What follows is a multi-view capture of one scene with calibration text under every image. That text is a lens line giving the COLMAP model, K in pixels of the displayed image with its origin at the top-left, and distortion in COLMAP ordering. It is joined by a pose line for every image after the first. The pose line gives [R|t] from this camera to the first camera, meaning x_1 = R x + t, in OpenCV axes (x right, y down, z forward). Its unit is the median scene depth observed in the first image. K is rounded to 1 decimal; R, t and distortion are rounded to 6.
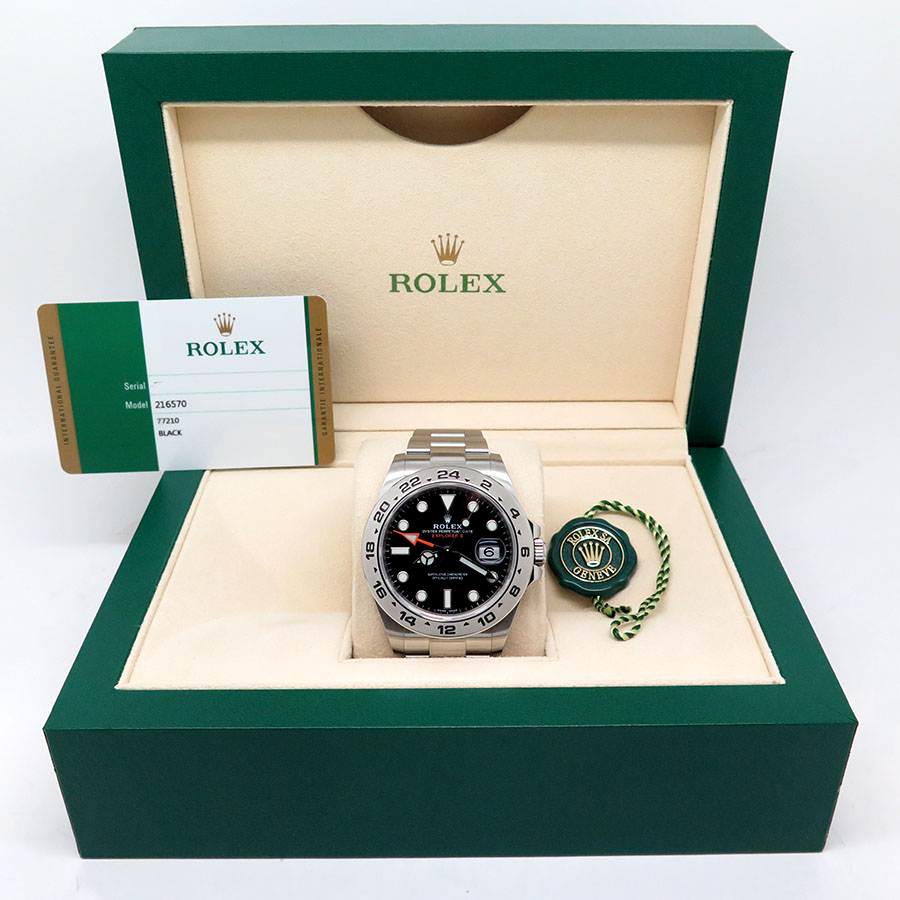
lens RADIAL K [[988.0, 0, 445.9], [0, 988.0, 449.2], [0, 0, 1]] dist [-0.001896, 0.000000]
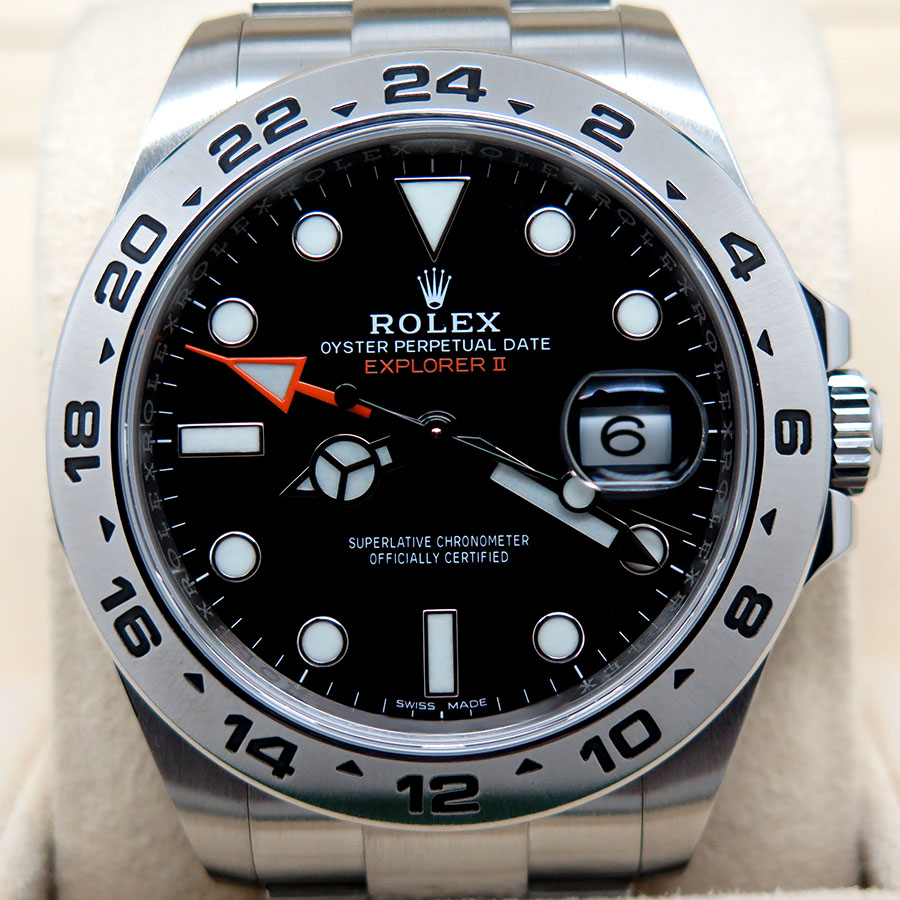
lens RADIAL K [[1711.5, 0, 450.0], [0, 1711.5, 451.0], [0, 0, 1]] dist [-0.064990, 0.000000]
pose [[0.999635, -0.020241, -0.017914, 0.011366], [0.022013, 0.994233, 0.104953, 0.066961], [0.015687, -0.105309, 0.994316, 0.623671]]
